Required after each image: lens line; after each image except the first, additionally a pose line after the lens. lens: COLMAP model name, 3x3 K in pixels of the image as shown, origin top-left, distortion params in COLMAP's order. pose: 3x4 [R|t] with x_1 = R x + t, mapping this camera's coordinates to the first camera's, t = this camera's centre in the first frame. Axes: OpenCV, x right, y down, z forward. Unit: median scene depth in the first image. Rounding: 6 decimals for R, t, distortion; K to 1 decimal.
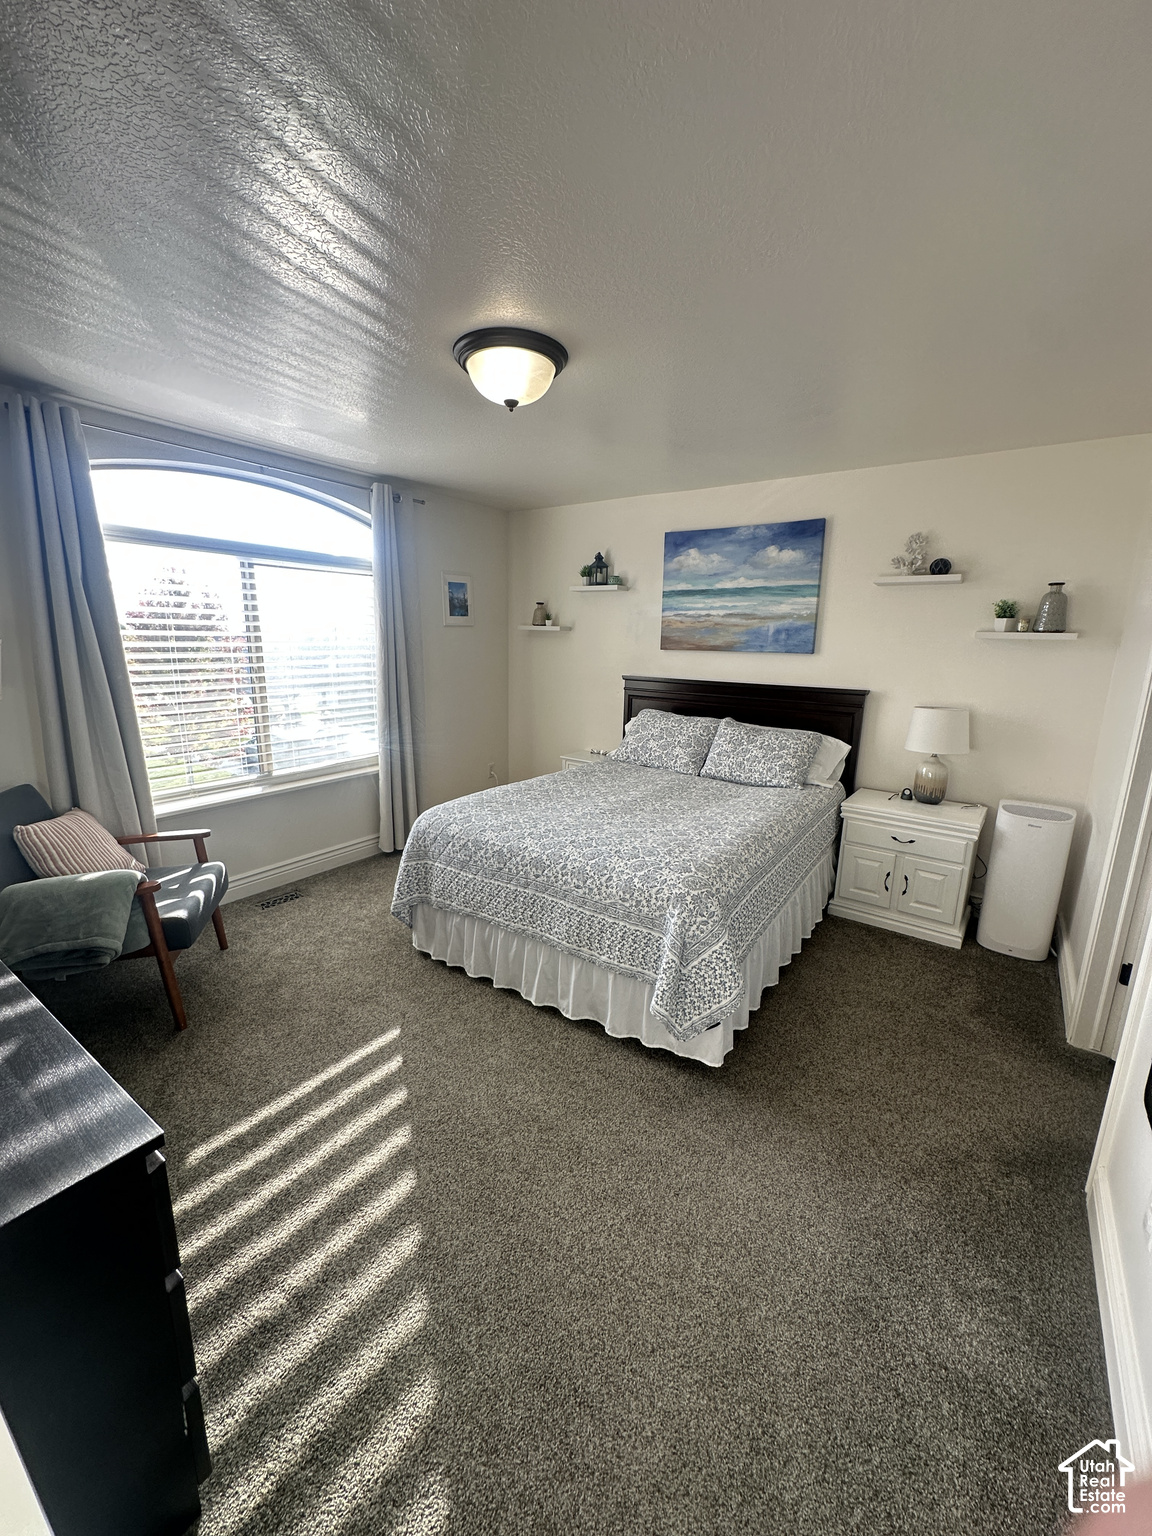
lens RADIAL K [[614.3, 0, 576.1], [0, 614.3, 769.6], [0, 0, 1]] dist [-0.004390, 0.001369]
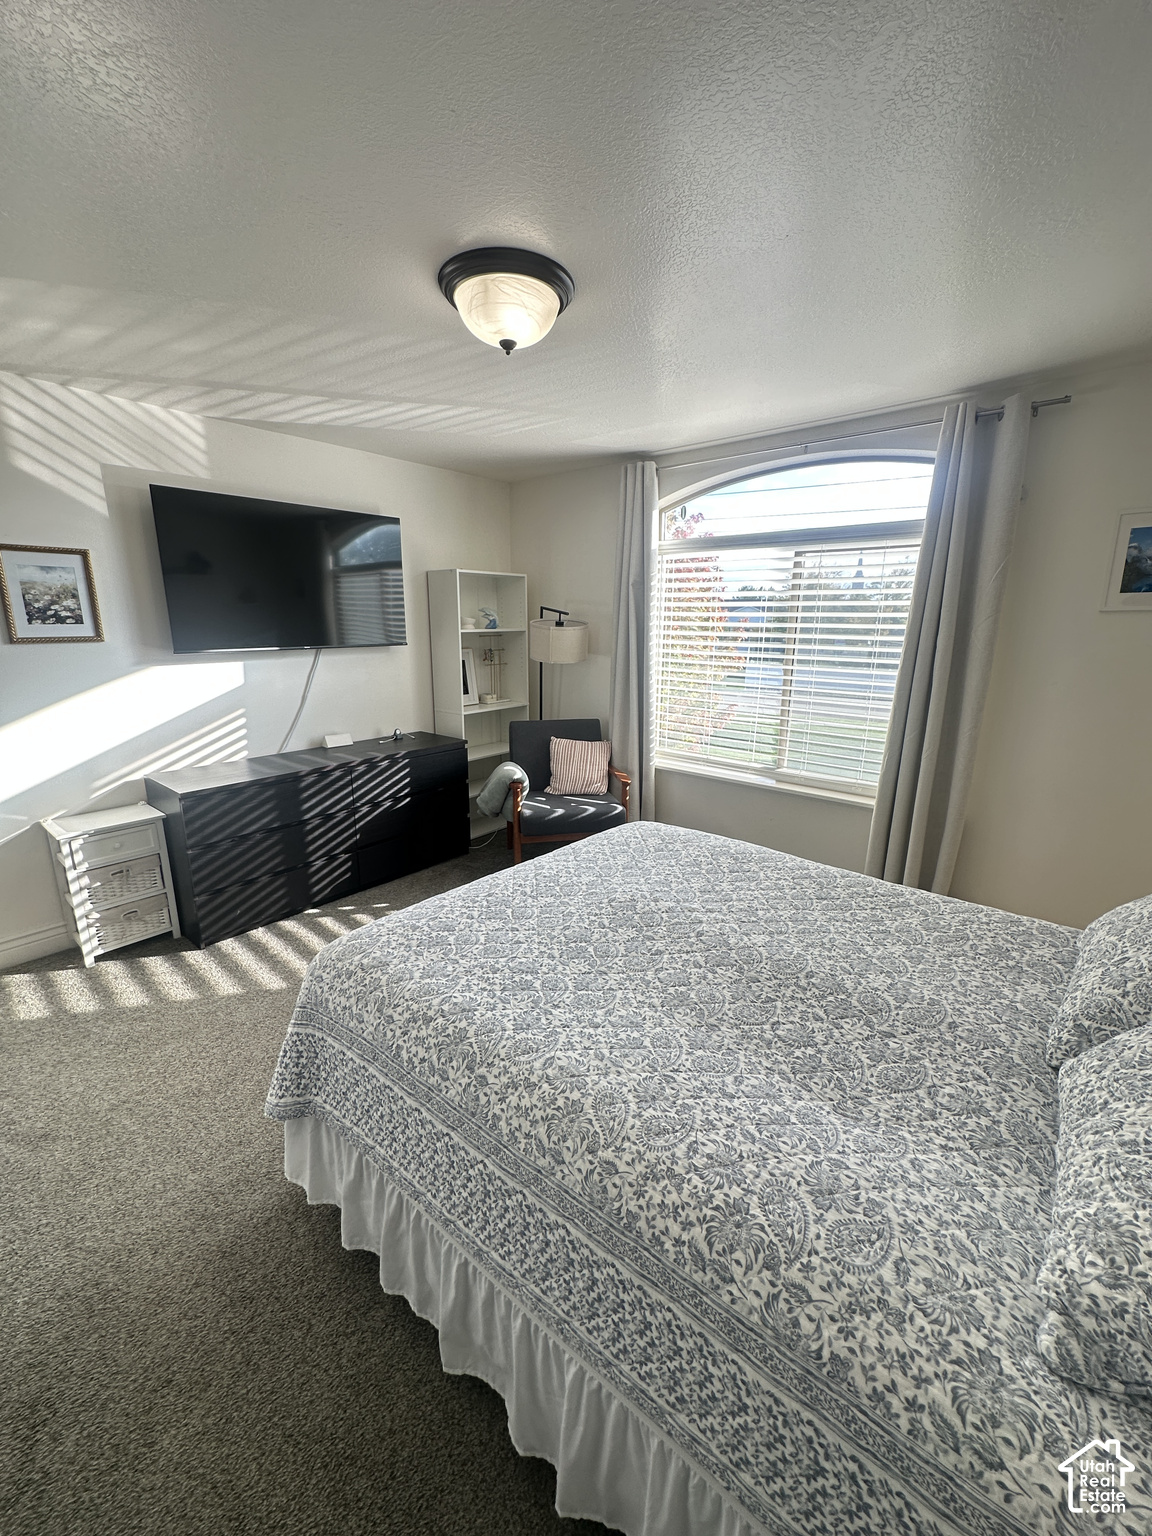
lens RADIAL K [[614.3, 0, 576.6], [0, 614.3, 768.3], [0, 0, 1]] dist [-0.004390, 0.001369]
pose [[-0.087304, 0.228969, -0.969511, 0.646274], [-0.216169, 0.945683, 0.242807, -0.215538], [0.972445, 0.230776, -0.033066, 0.961386]]
